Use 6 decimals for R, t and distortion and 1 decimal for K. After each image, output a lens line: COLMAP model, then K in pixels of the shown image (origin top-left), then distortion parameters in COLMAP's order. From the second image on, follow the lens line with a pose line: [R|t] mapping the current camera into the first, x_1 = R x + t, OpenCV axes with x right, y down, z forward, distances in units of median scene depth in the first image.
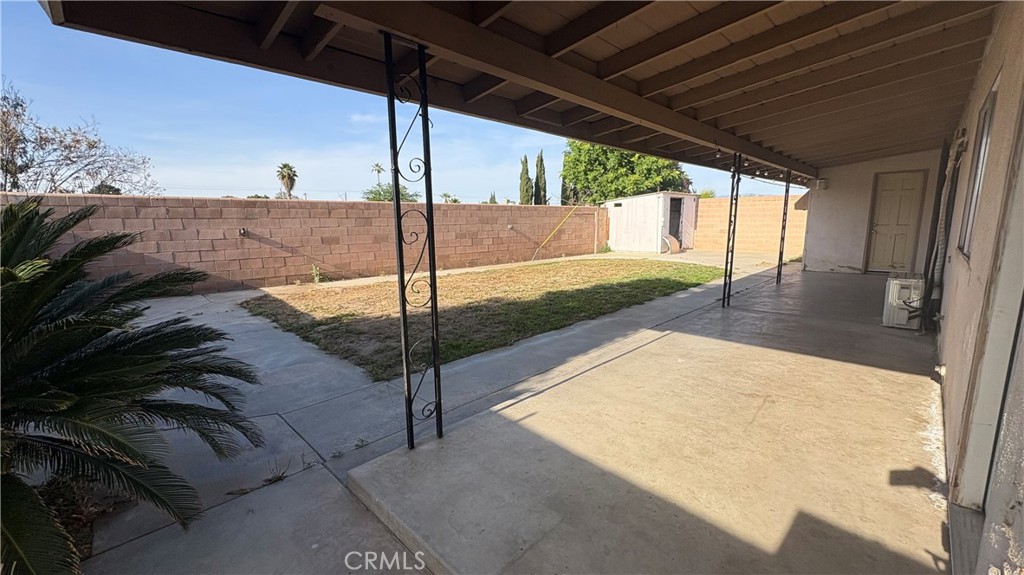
lens RADIAL K [[407.7, 0, 512.0], [0, 407.7, 287.5], [0, 0, 1]] dist [0.001646, -0.000386]
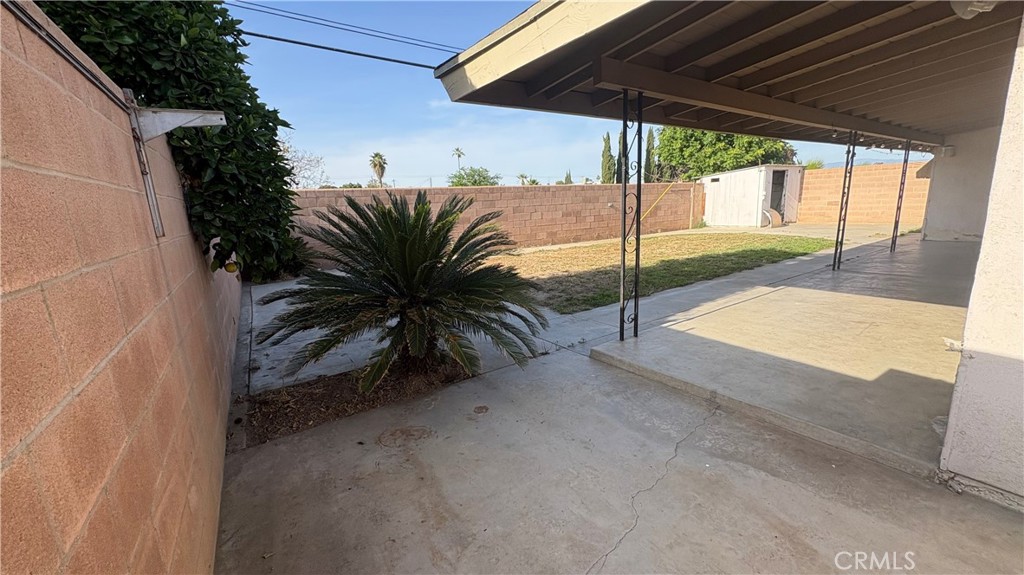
lens RADIAL K [[407.7, 0, 512.0], [0, 407.7, 287.5], [0, 0, 1]] dist [0.001646, -0.000386]
pose [[0.984092, 0.006801, -0.177532, -0.056100], [0.001597, 0.998888, 0.047121, 0.015141], [0.177655, -0.046655, 0.982986, -0.096584]]
